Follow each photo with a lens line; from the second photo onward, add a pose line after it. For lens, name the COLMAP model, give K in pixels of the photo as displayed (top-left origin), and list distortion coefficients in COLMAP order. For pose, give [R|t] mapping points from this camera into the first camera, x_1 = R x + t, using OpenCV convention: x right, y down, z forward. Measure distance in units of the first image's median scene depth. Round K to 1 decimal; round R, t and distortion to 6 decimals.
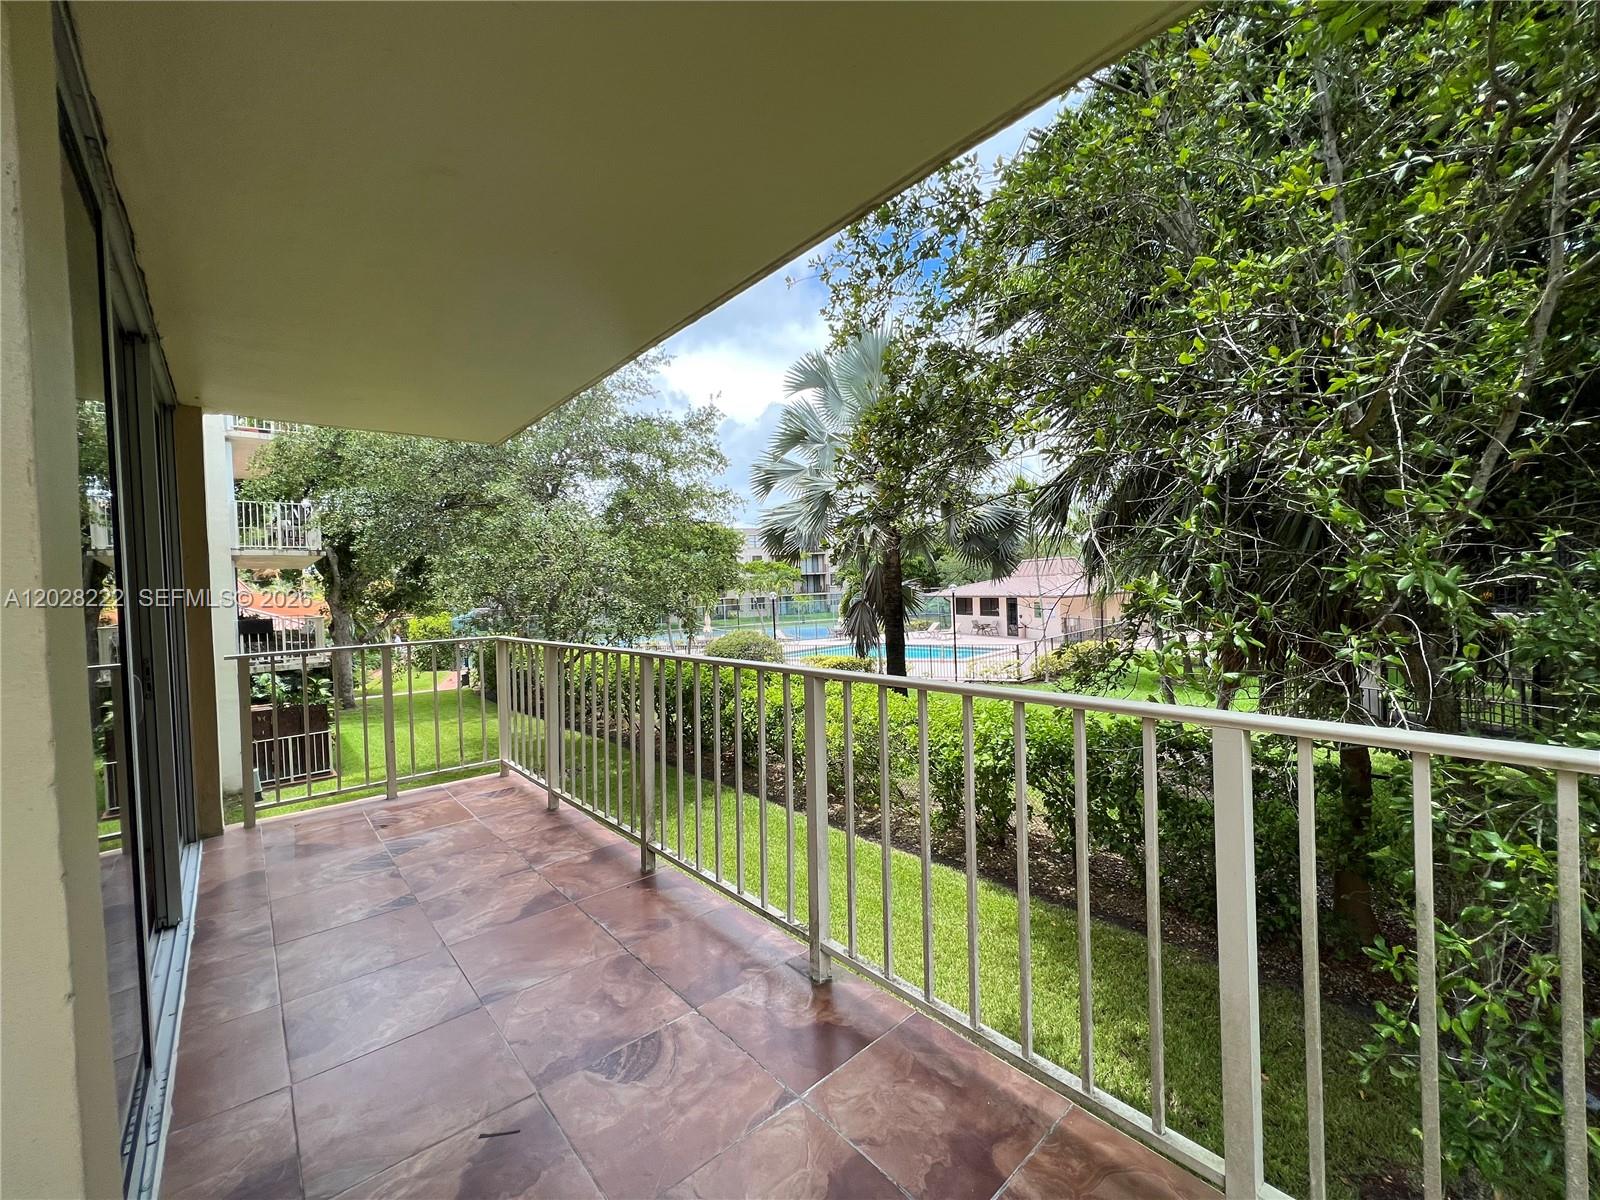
lens RADIAL K [[644.1, 0, 800.0], [0, 644.1, 600.0], [0, 0, 1]] dist [0.002164, 0.000405]
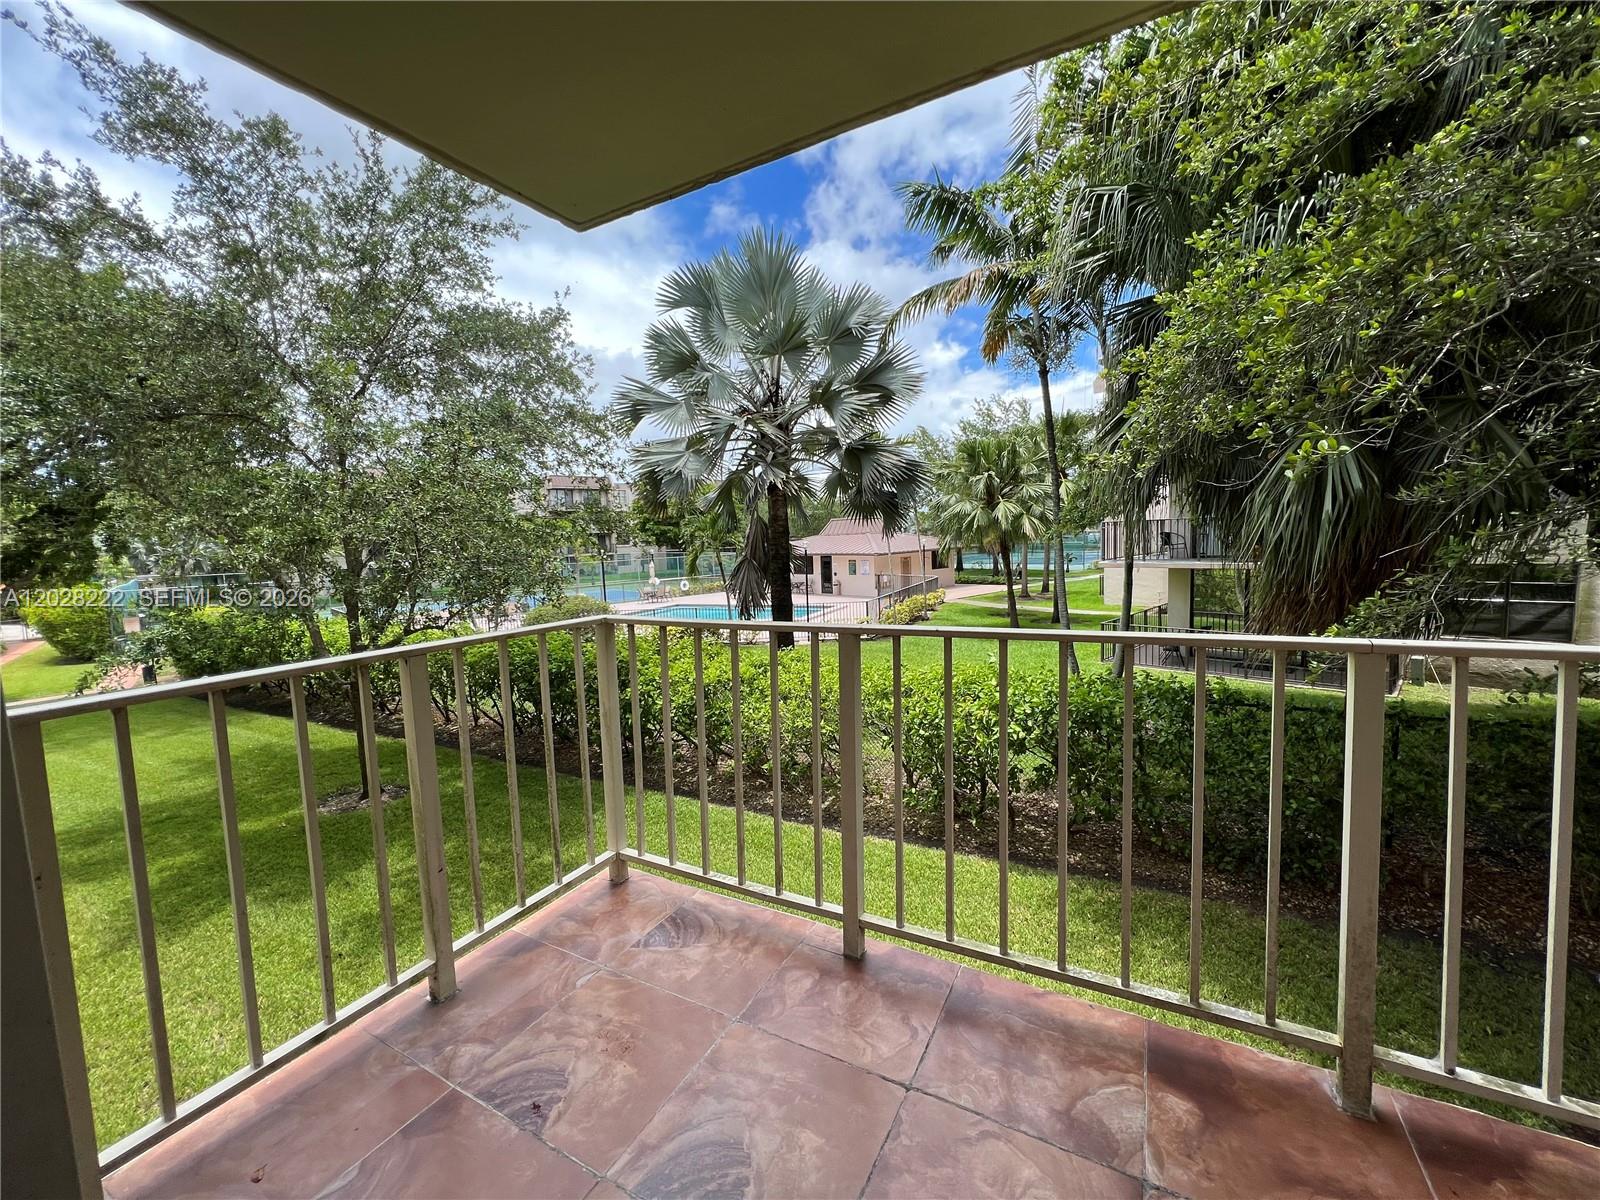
lens RADIAL K [[644.1, 0, 800.0], [0, 644.1, 600.0], [0, 0, 1]] dist [0.002164, 0.000405]
pose [[0.940452, -0.028295, 0.338747, -0.161614], [0.007431, 0.998003, 0.062732, 0.004792], [-0.339846, -0.056479, 0.938784, 0.155060]]
